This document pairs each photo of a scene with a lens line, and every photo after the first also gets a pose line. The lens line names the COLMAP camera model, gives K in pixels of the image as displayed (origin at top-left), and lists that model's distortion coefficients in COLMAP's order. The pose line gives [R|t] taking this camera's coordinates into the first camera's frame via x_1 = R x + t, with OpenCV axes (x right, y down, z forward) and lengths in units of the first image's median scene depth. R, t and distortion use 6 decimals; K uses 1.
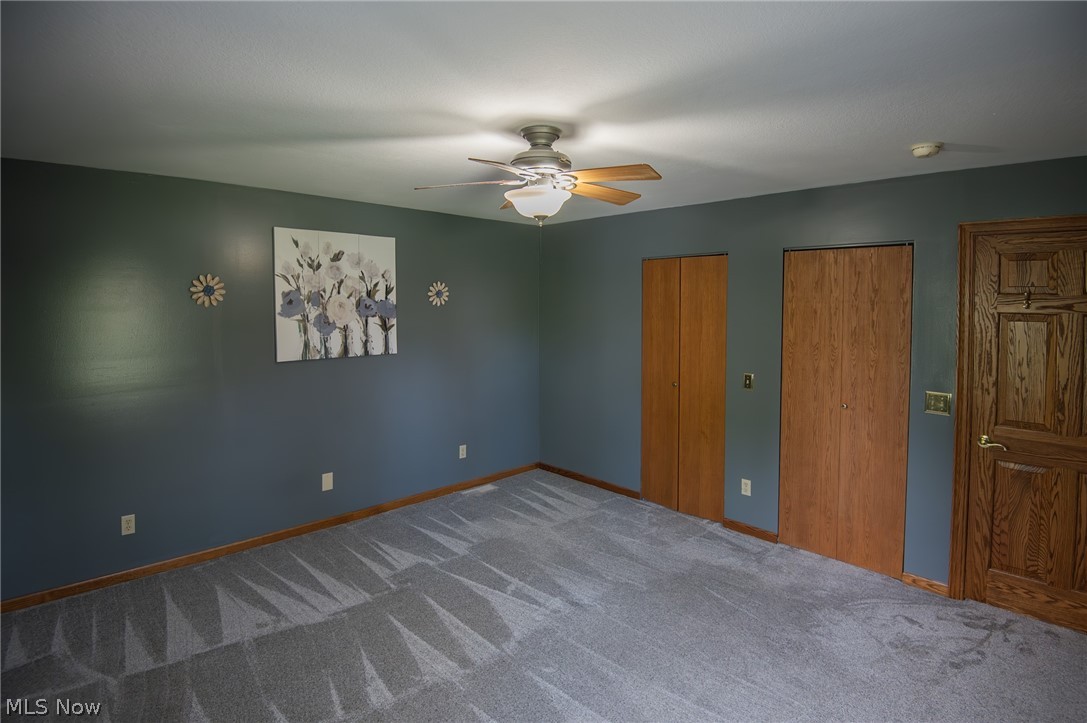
lens RADIAL K [[512.9, 0, 542.6], [0, 512.9, 312.7], [0, 0, 1]] dist [-0.000179, -0.013100]
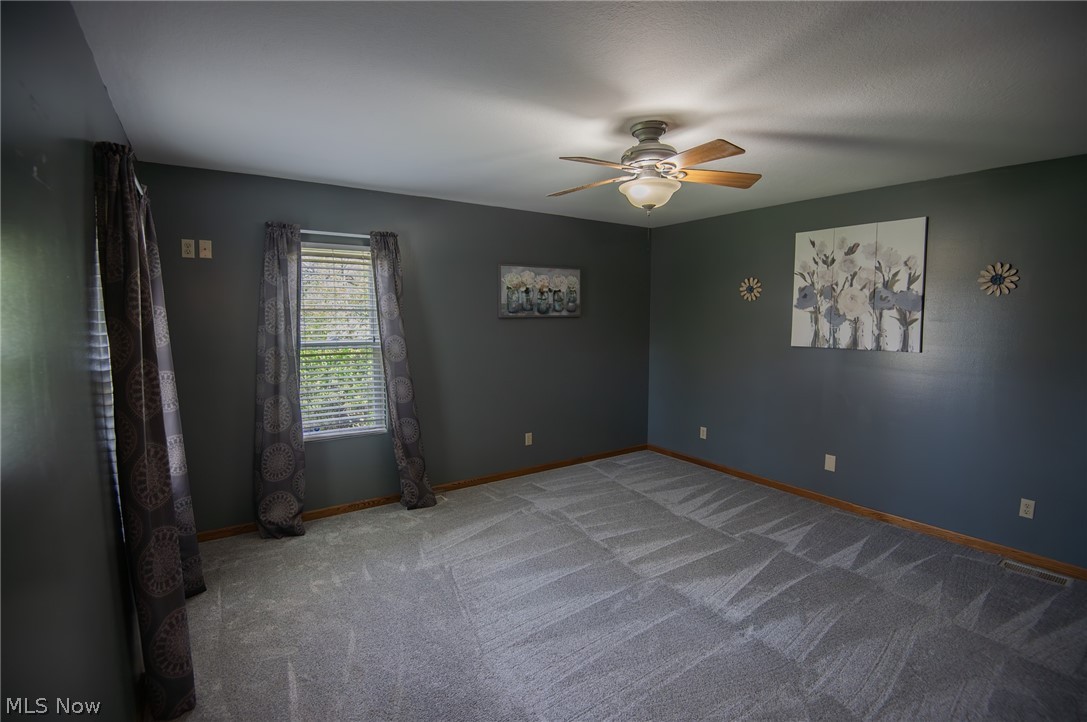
lens RADIAL K [[534.4, 0, 558.4], [0, 534.4, 332.4], [0, 0, 1]] dist [0.000914, -0.031520]
pose [[-0.120334, 0.053957, -0.991266, 0.745777], [0.005636, 0.998543, 0.053669, -0.006145], [0.992717, 0.000871, -0.120463, 0.568258]]
